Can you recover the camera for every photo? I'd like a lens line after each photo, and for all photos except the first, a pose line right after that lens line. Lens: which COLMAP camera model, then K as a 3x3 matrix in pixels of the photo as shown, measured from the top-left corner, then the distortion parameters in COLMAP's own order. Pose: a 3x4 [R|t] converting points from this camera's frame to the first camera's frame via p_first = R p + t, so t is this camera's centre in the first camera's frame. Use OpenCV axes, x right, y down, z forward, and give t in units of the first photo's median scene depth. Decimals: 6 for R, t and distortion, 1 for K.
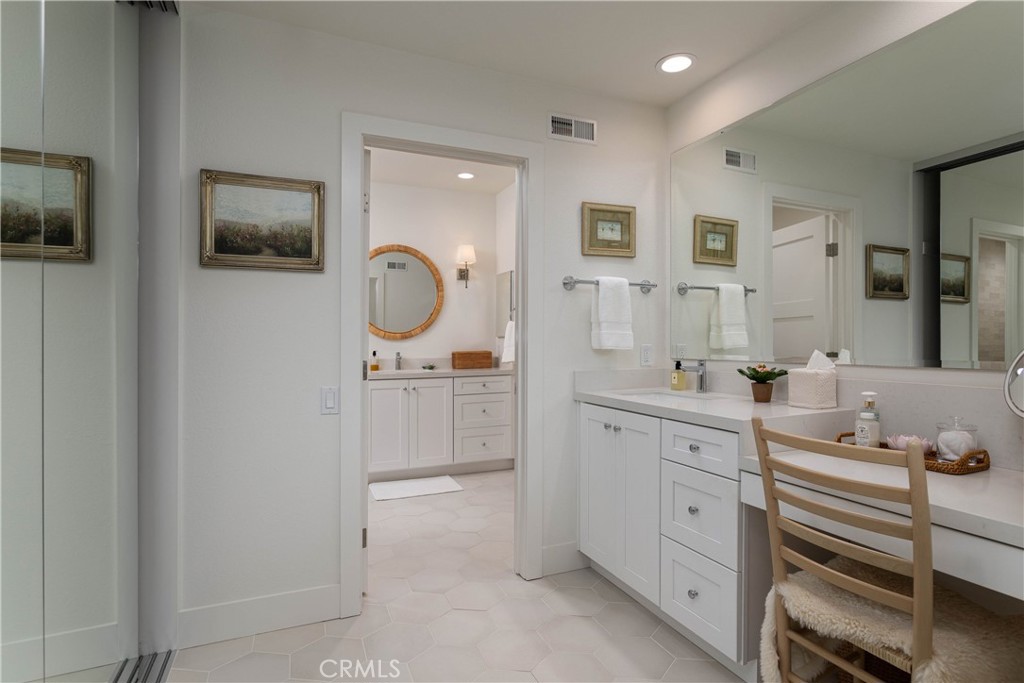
lens RADIAL K [[498.8, 0, 509.9], [0, 498.8, 343.6], [0, 0, 1]] dist [0.024319, 0.000693]
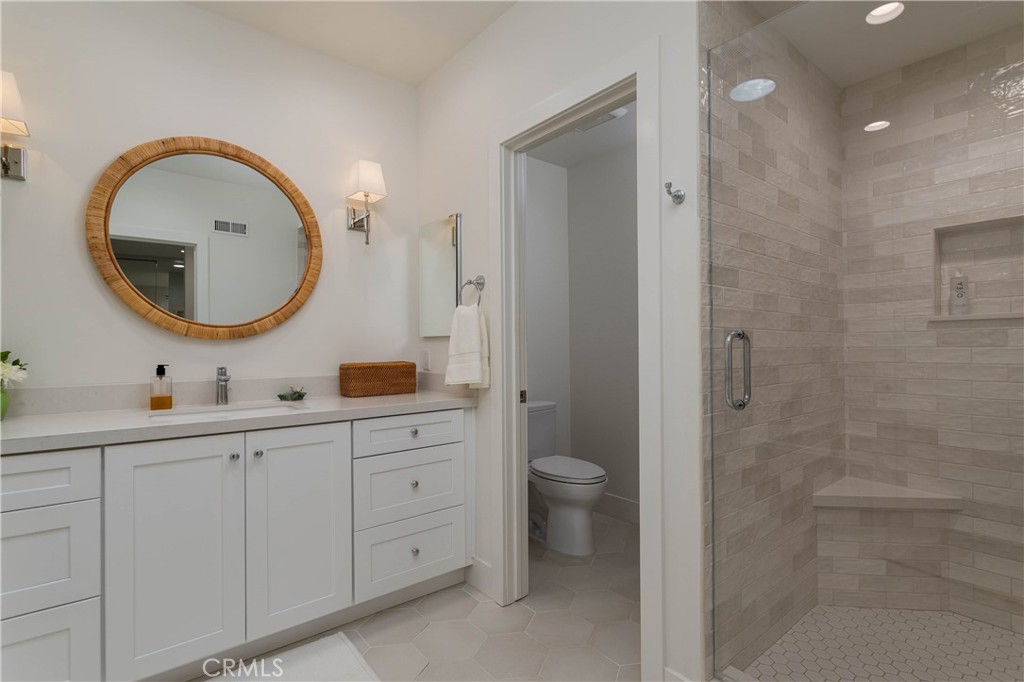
lens RADIAL K [[488.2, 0, 517.4], [0, 488.2, 363.2], [0, 0, 1]] dist [-0.003000, 0.000027]
pose [[0.959685, -0.004606, 0.281039, -0.082884], [-0.003247, 0.999617, 0.027473, 0.000577], [-0.281058, -0.027278, 0.959303, 0.465960]]
